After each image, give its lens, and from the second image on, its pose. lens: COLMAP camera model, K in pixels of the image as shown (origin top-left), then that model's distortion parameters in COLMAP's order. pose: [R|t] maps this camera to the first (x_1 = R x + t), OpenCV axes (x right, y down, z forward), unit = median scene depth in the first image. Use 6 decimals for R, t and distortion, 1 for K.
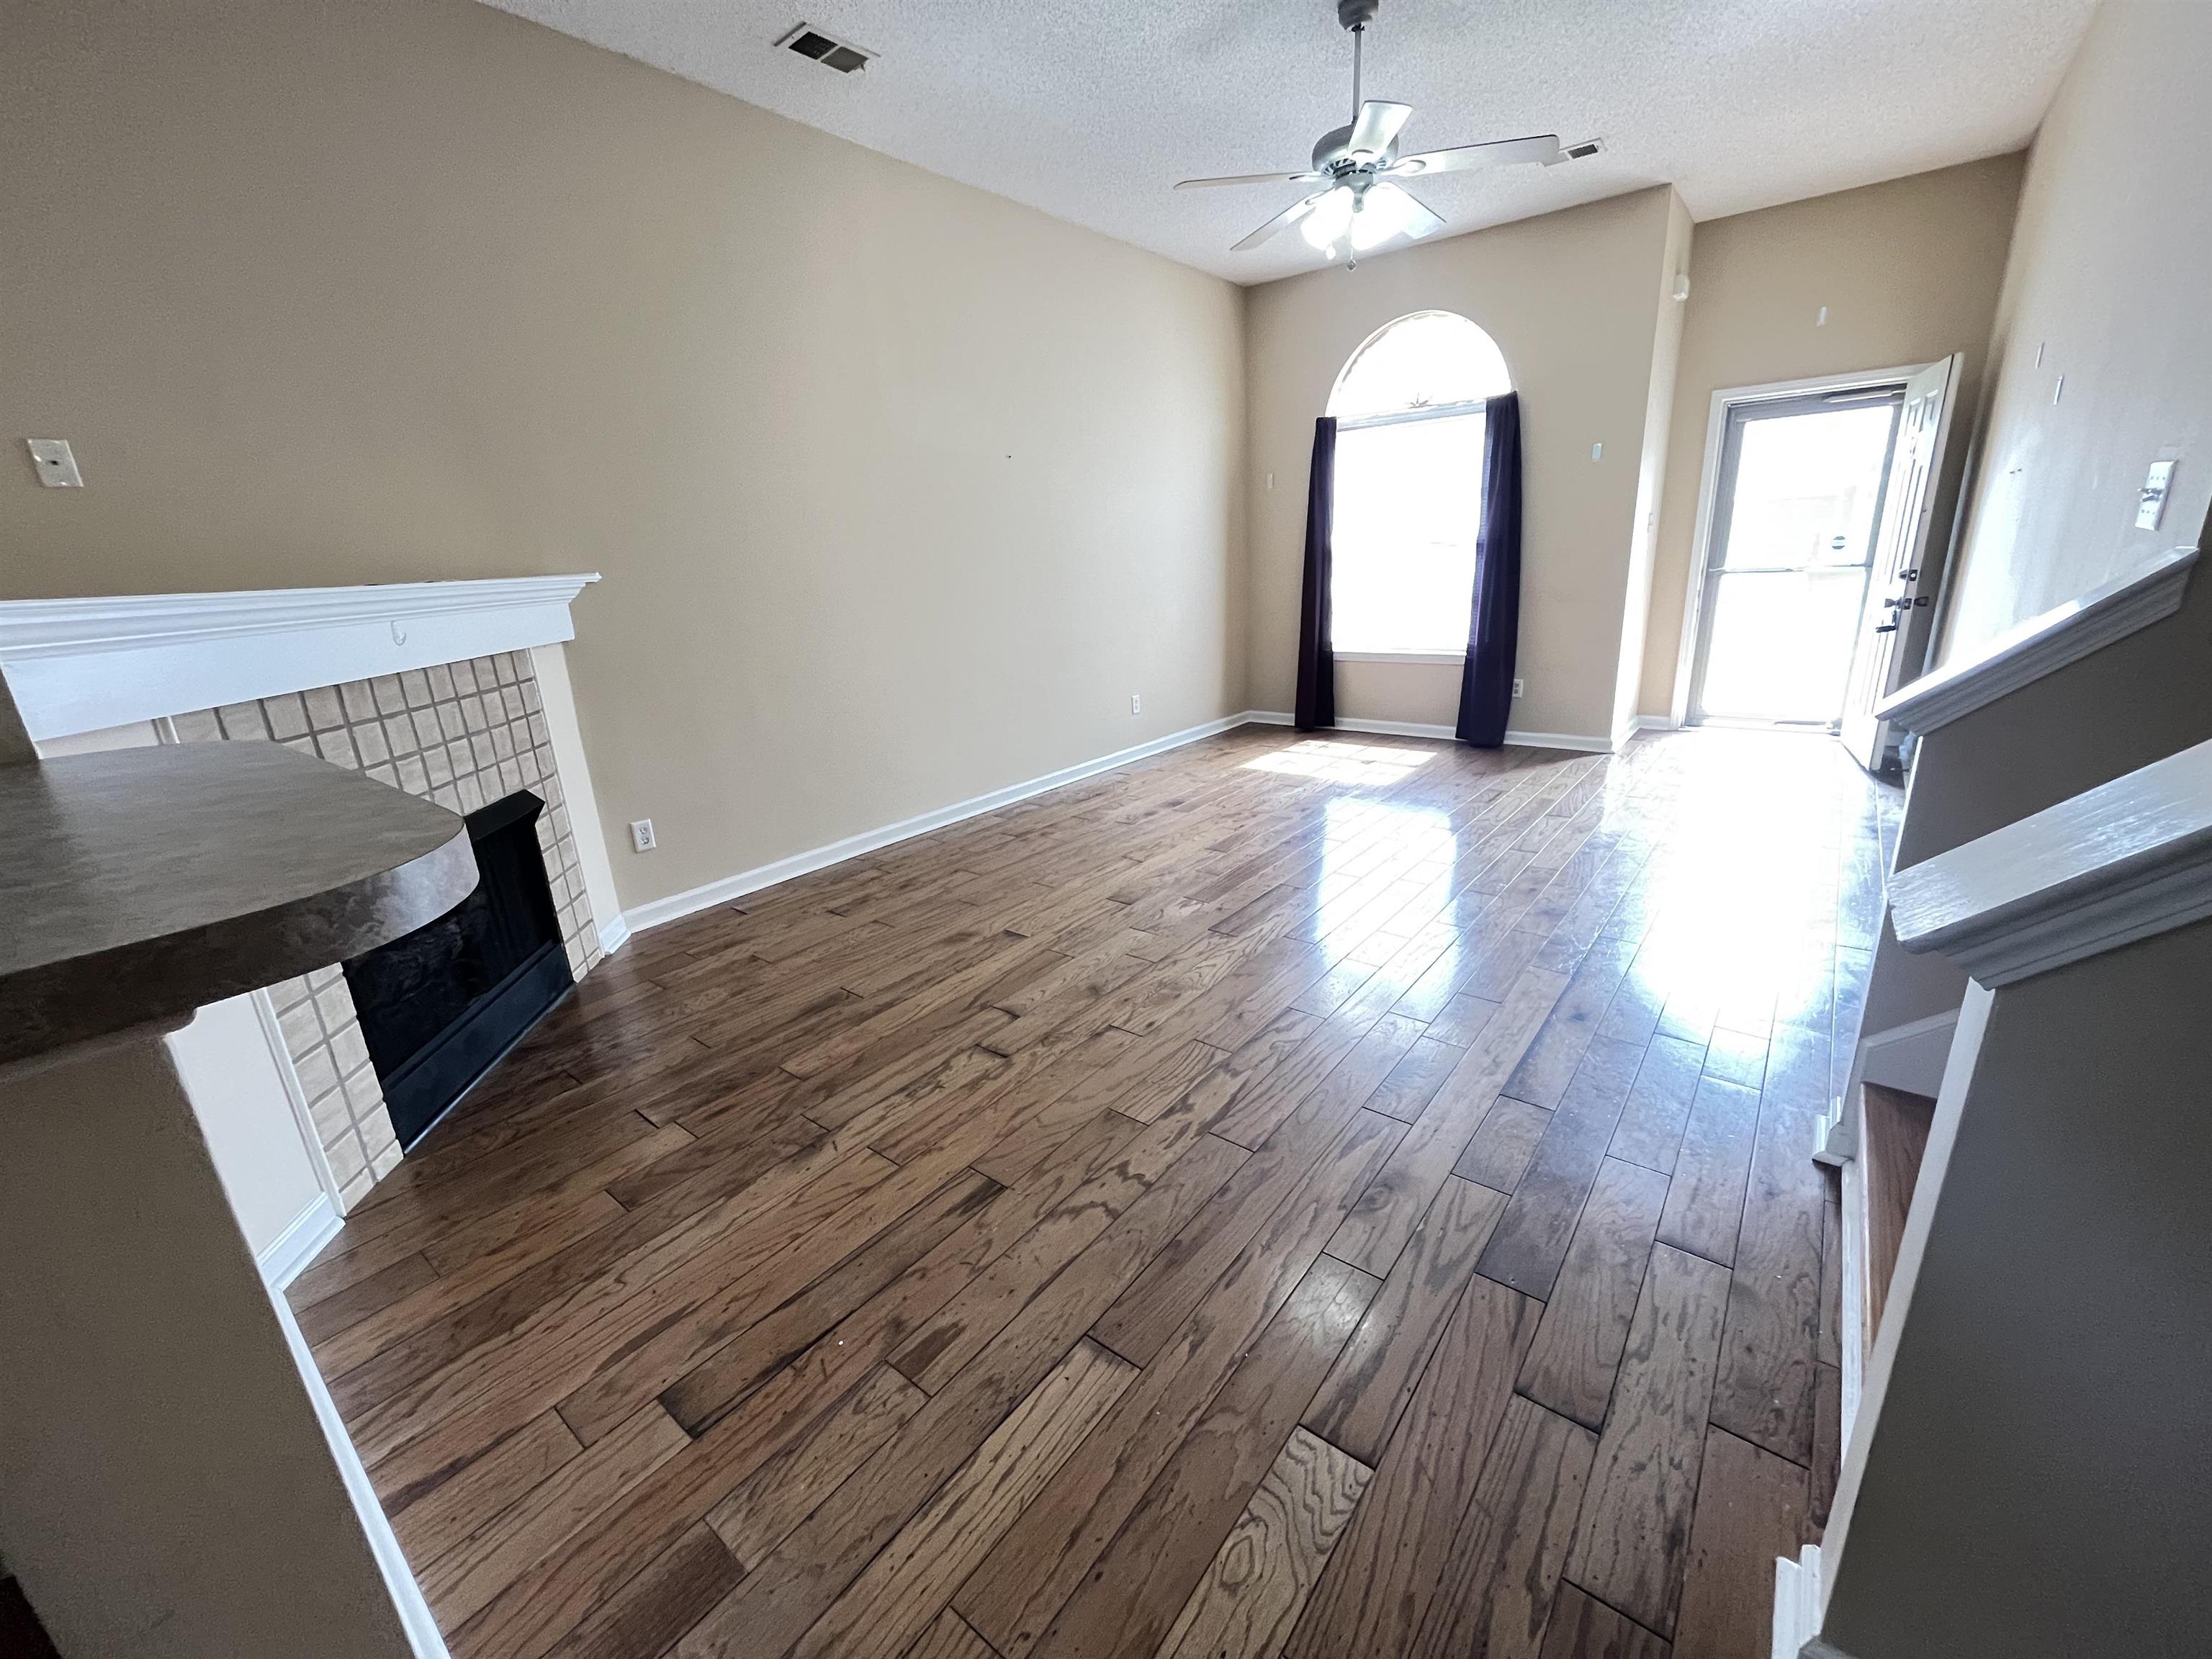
lens RADIAL K [[896.1, 0, 1106.0], [0, 896.1, 829.5], [0, 0, 1]] dist [-0.001278, 0.000082]
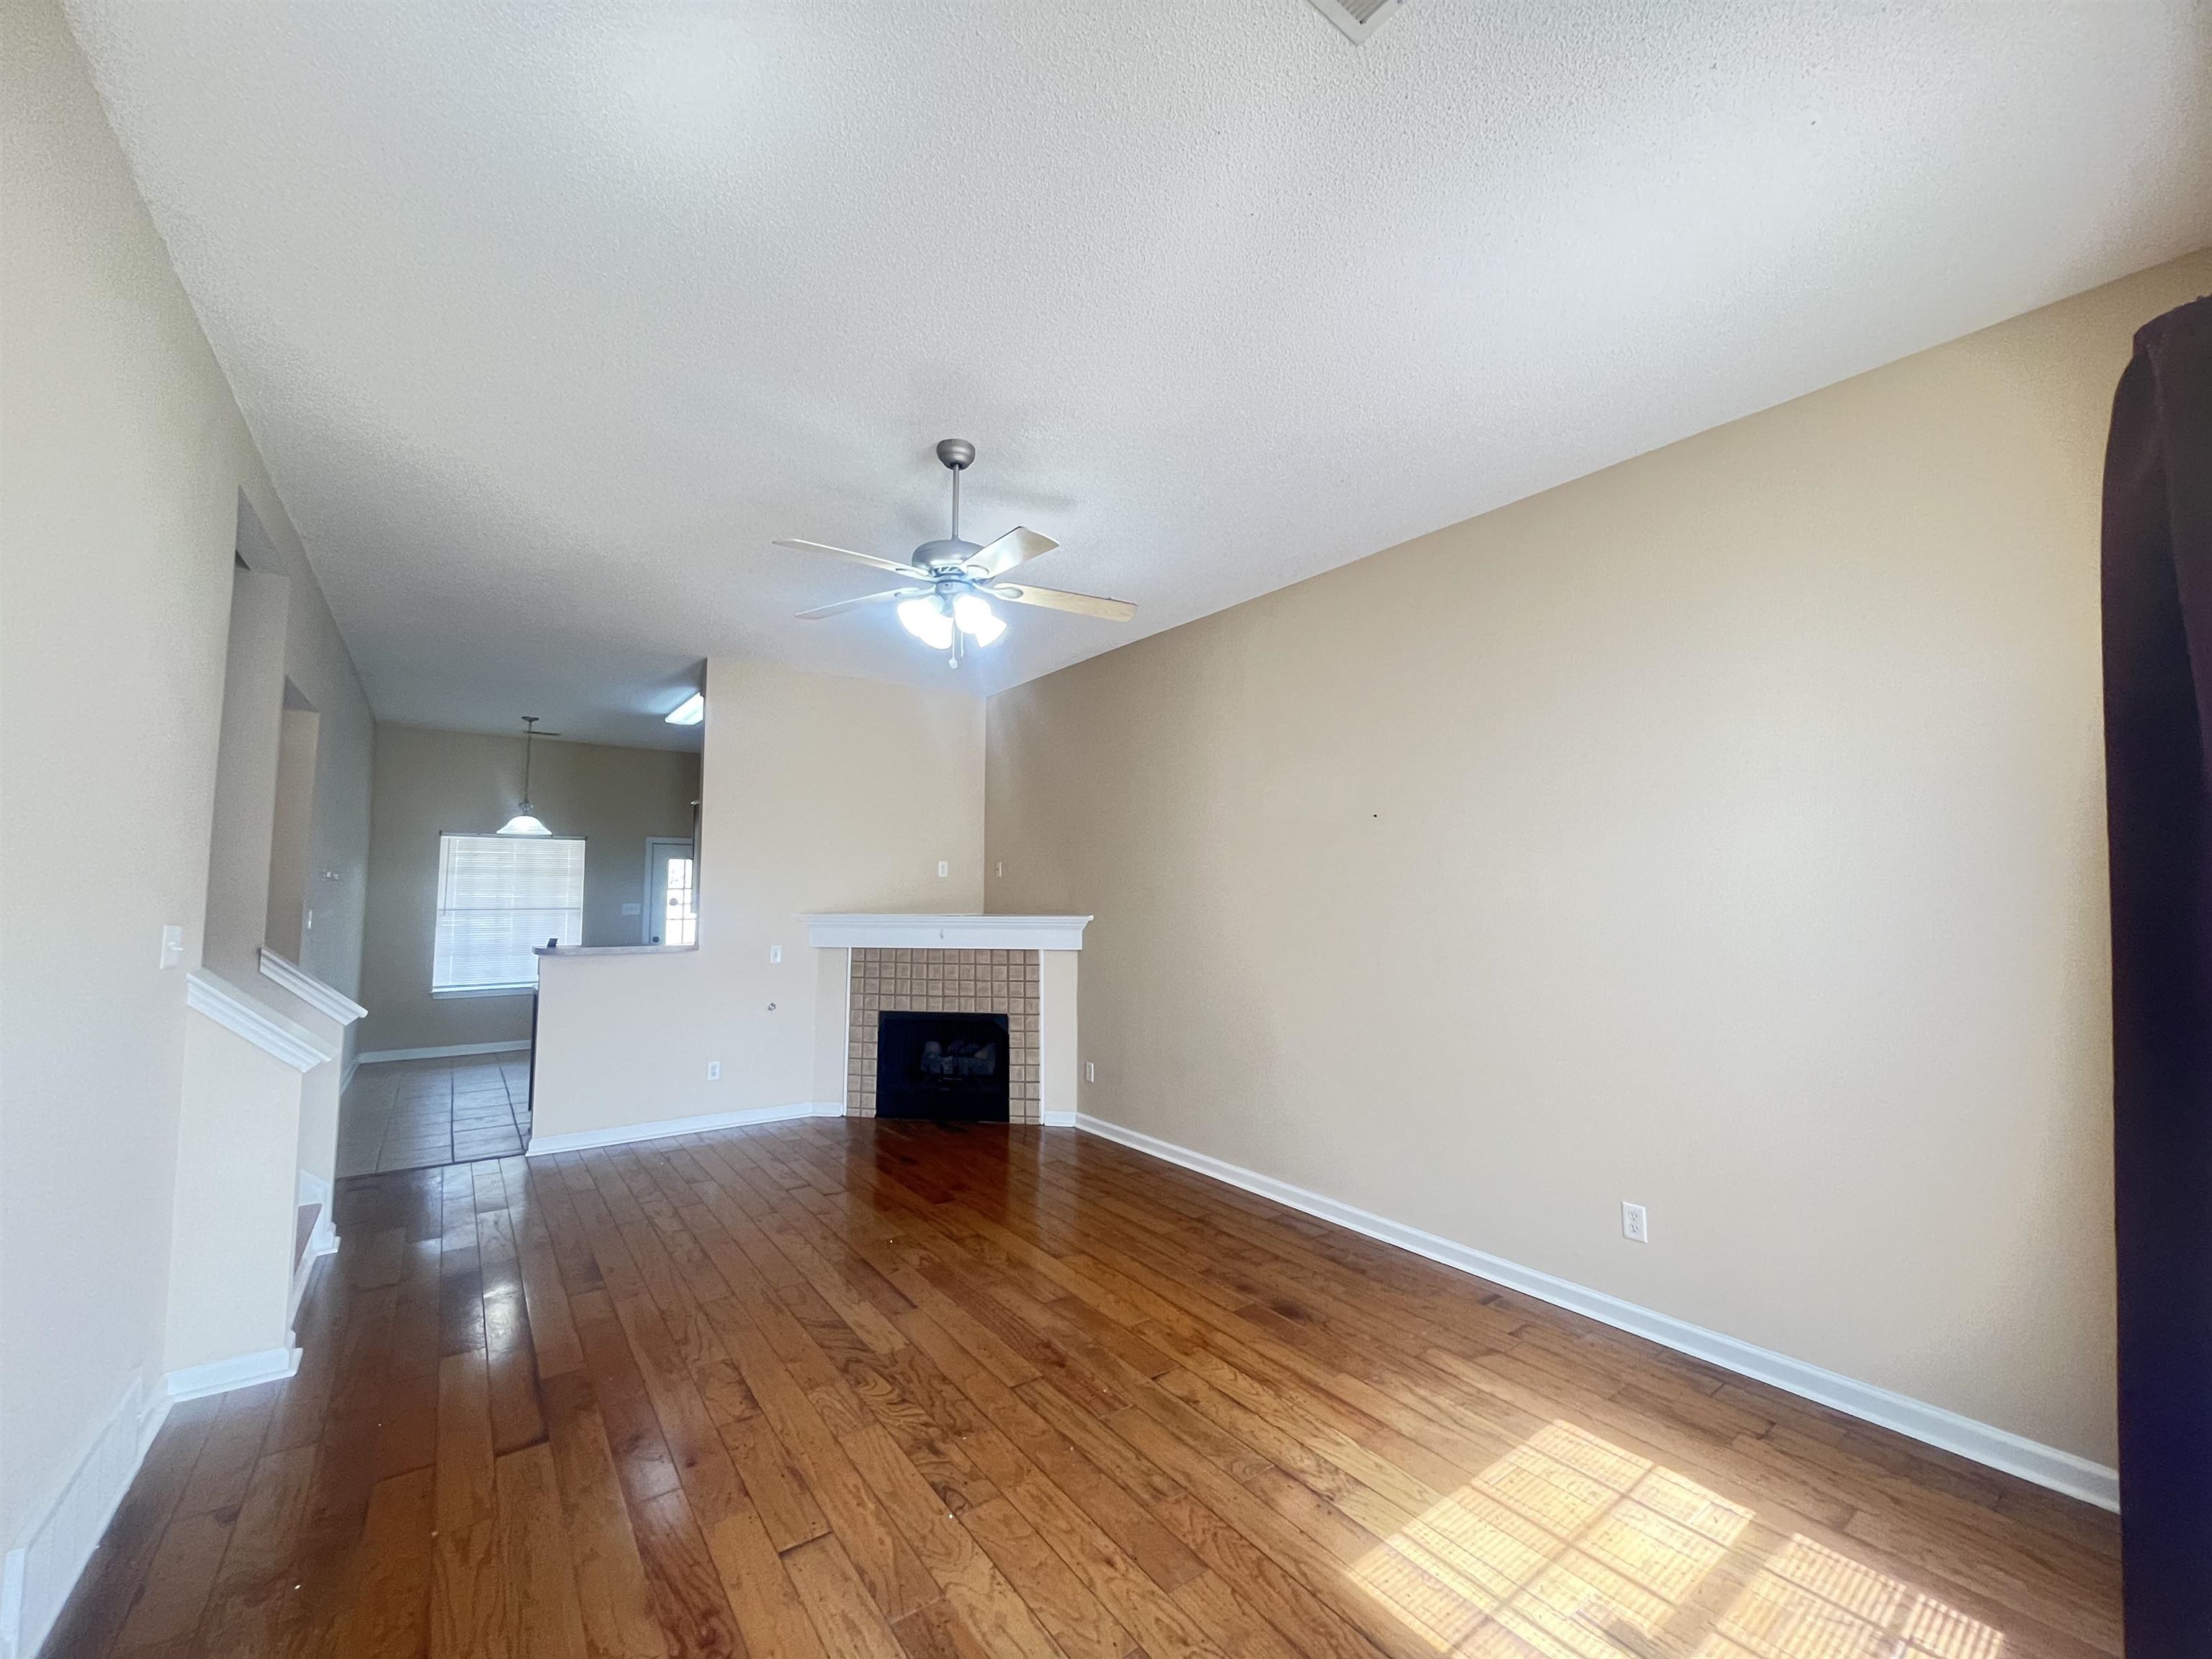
lens RADIAL K [[896.1, 0, 1106.0], [0, 896.1, 829.5], [0, 0, 1]] dist [-0.001278, 0.000082]
pose [[-0.261990, -0.020803, -0.964846, 1.154574], [-0.275772, 0.959694, 0.054190, -0.562071], [0.924830, 0.280274, -0.257168, 1.454373]]
